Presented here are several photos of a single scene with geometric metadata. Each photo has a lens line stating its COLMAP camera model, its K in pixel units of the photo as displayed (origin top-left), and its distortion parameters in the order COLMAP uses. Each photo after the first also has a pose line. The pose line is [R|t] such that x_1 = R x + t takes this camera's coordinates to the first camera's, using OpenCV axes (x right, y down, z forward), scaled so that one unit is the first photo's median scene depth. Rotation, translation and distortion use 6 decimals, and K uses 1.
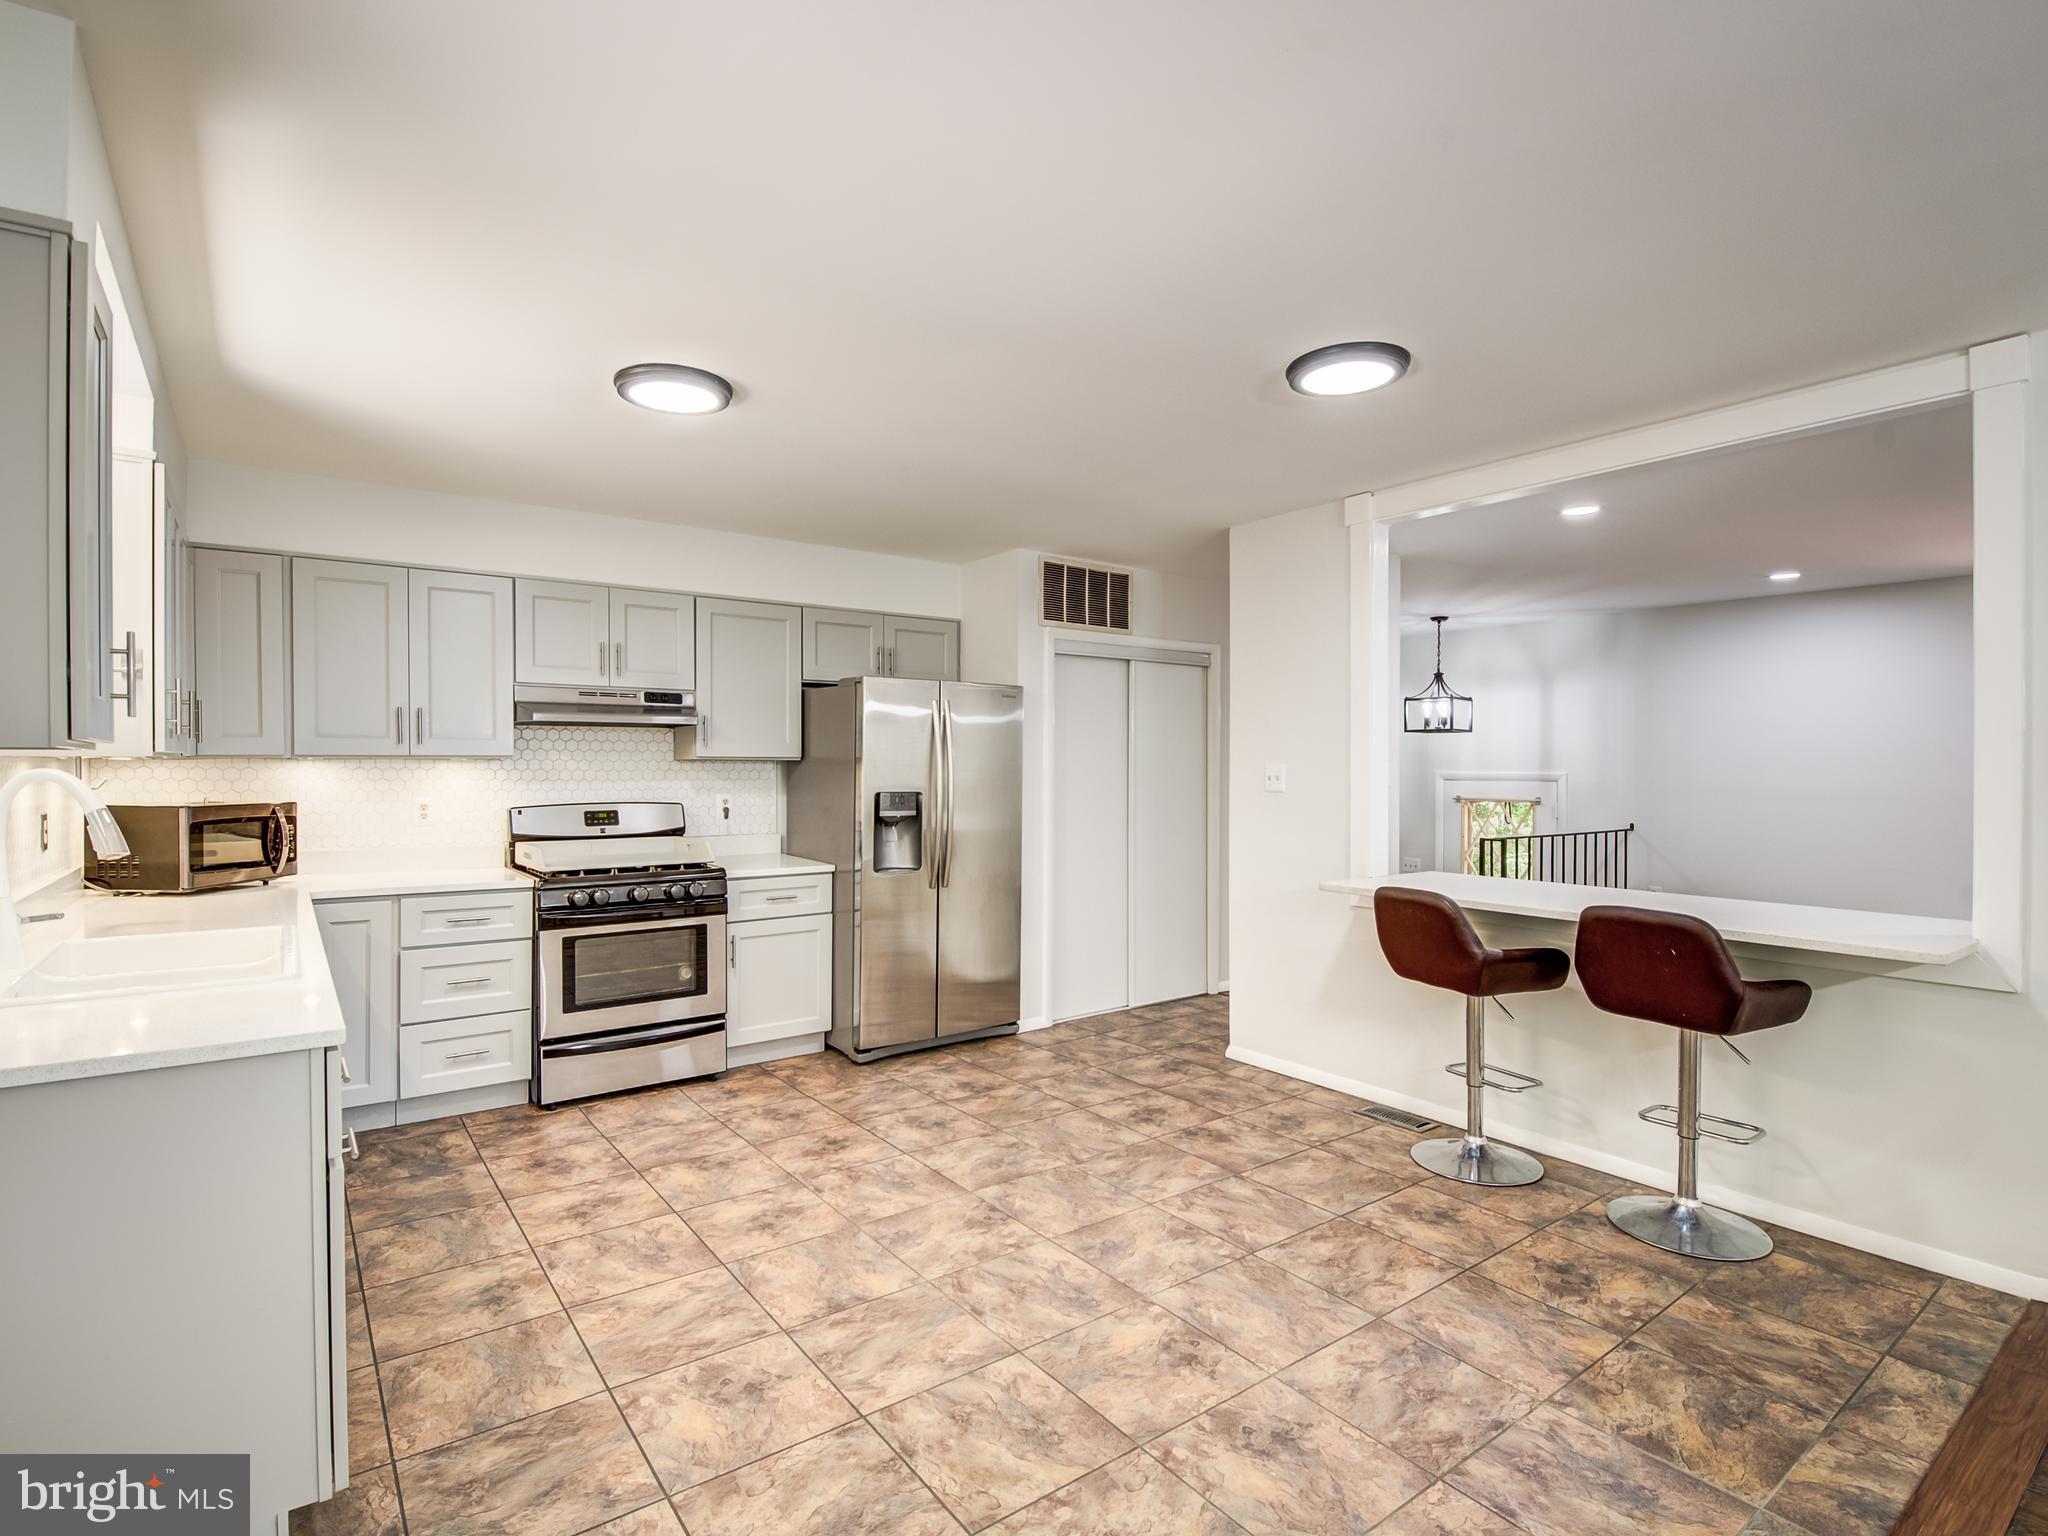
lens RADIAL K [[995.9, 0, 1043.6], [0, 995.9, 770.6], [0, 0, 1]] dist [-0.010691, -0.003519]
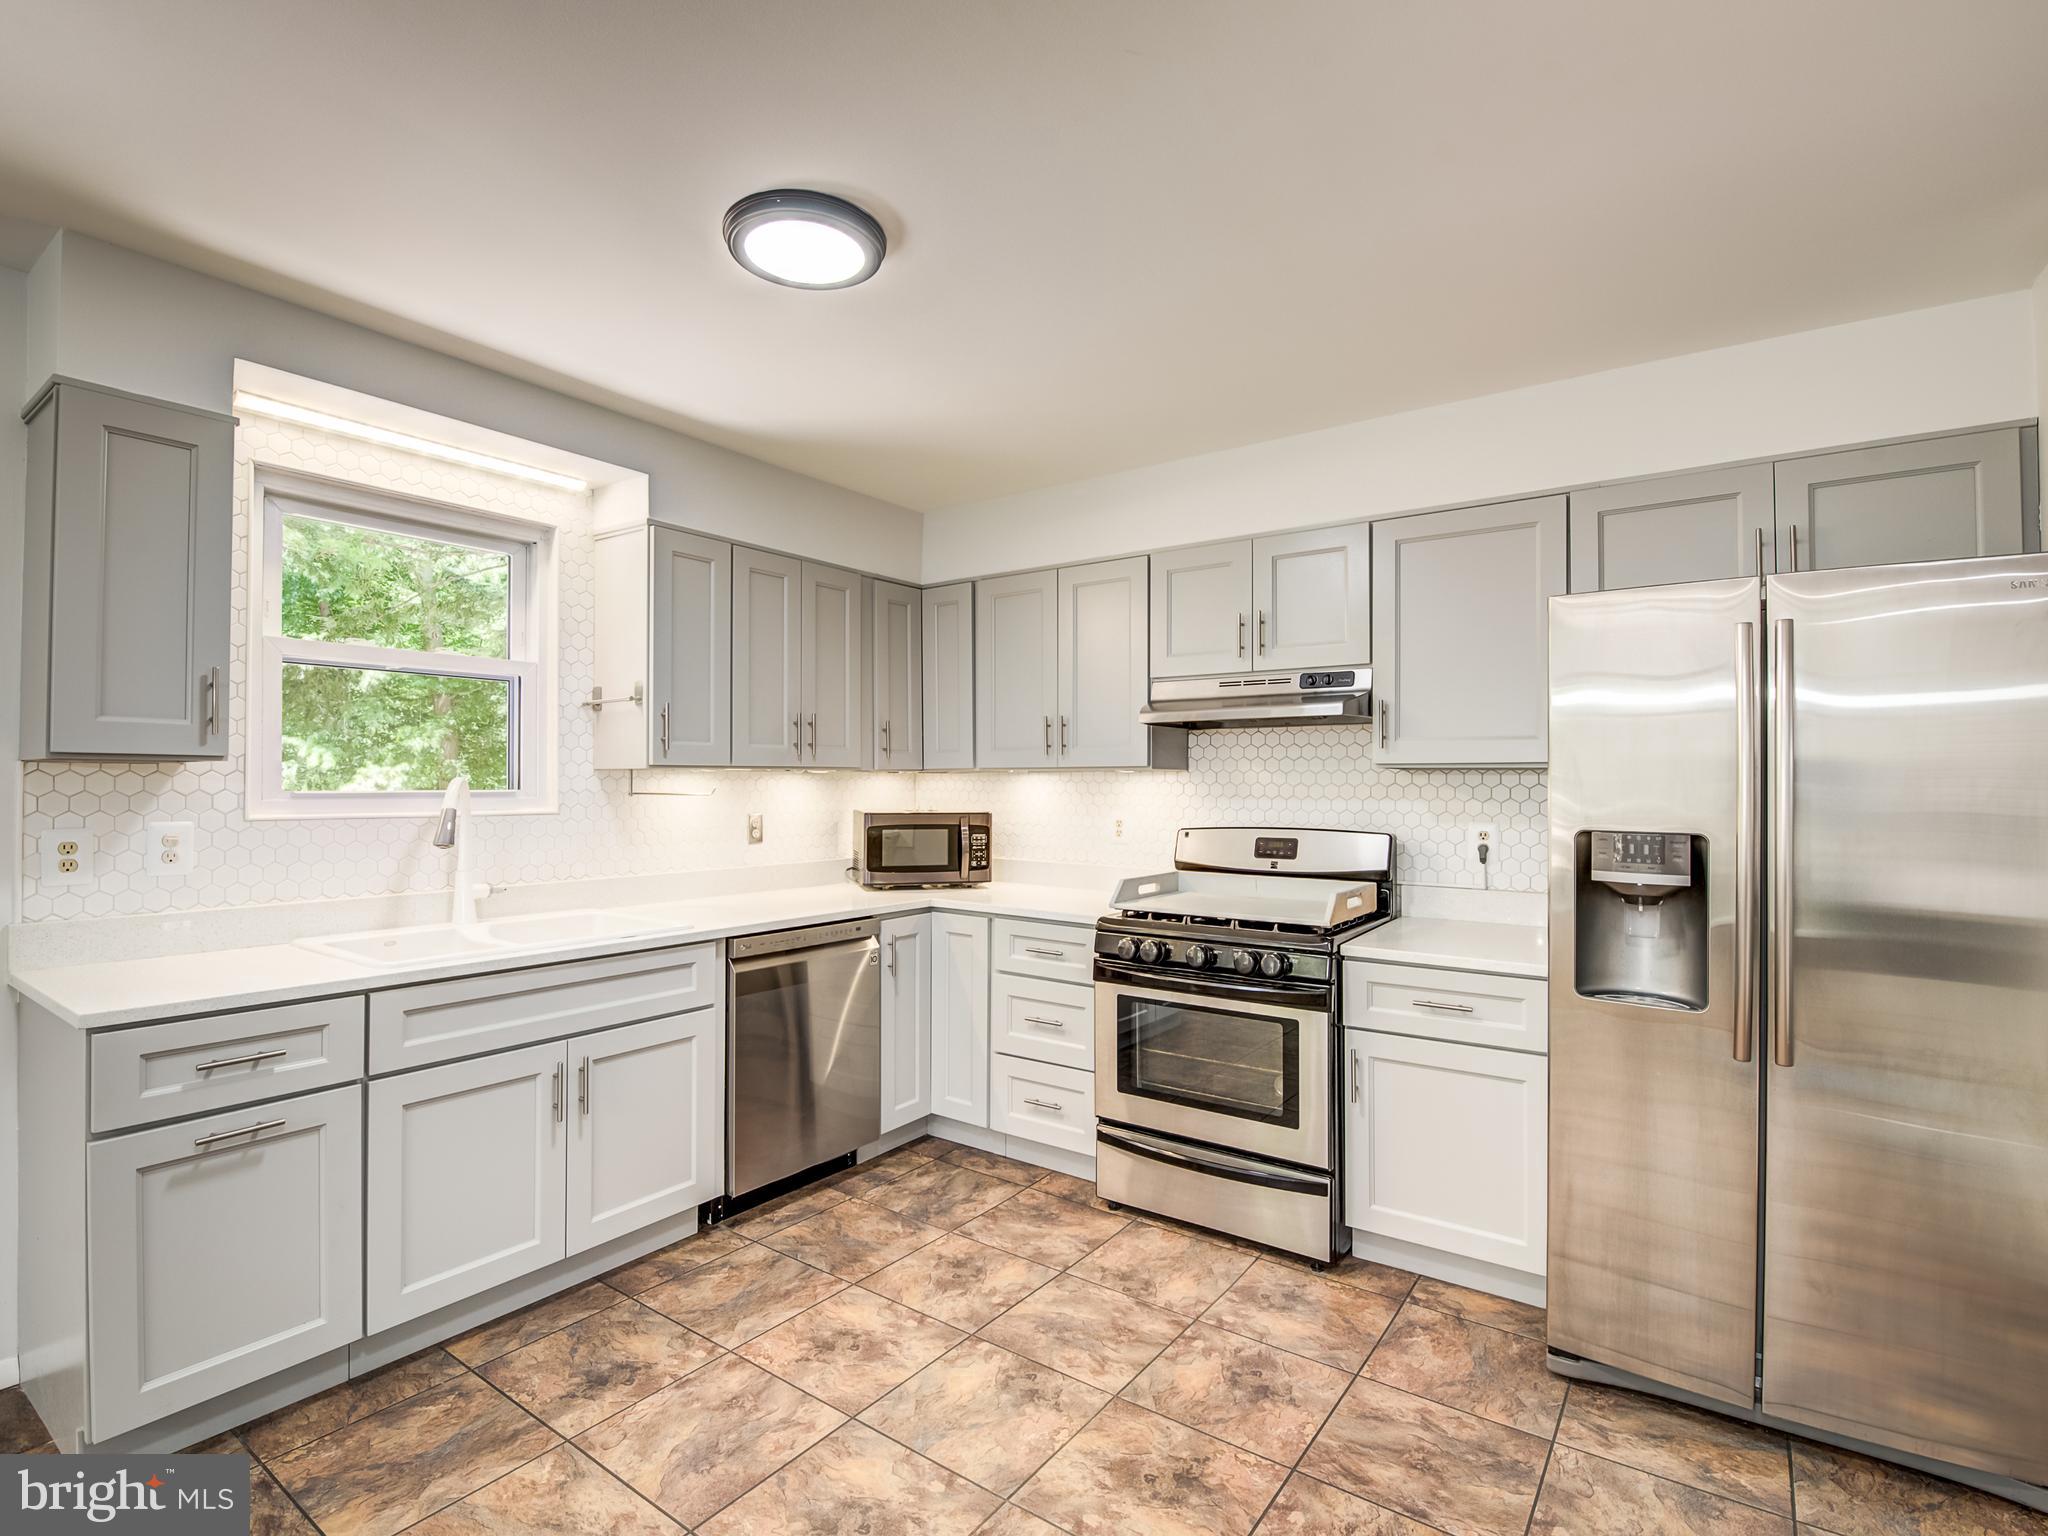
lens RADIAL K [[995.9, 0, 1025.6], [0, 995.9, 765.3], [0, 0, 1]] dist [-0.010691, -0.003519]
pose [[0.287196, -0.017121, -0.957719, 0.235387], [-0.008178, 0.999760, -0.020325, 0.002306], [0.957837, 0.013669, 0.286987, 0.643864]]
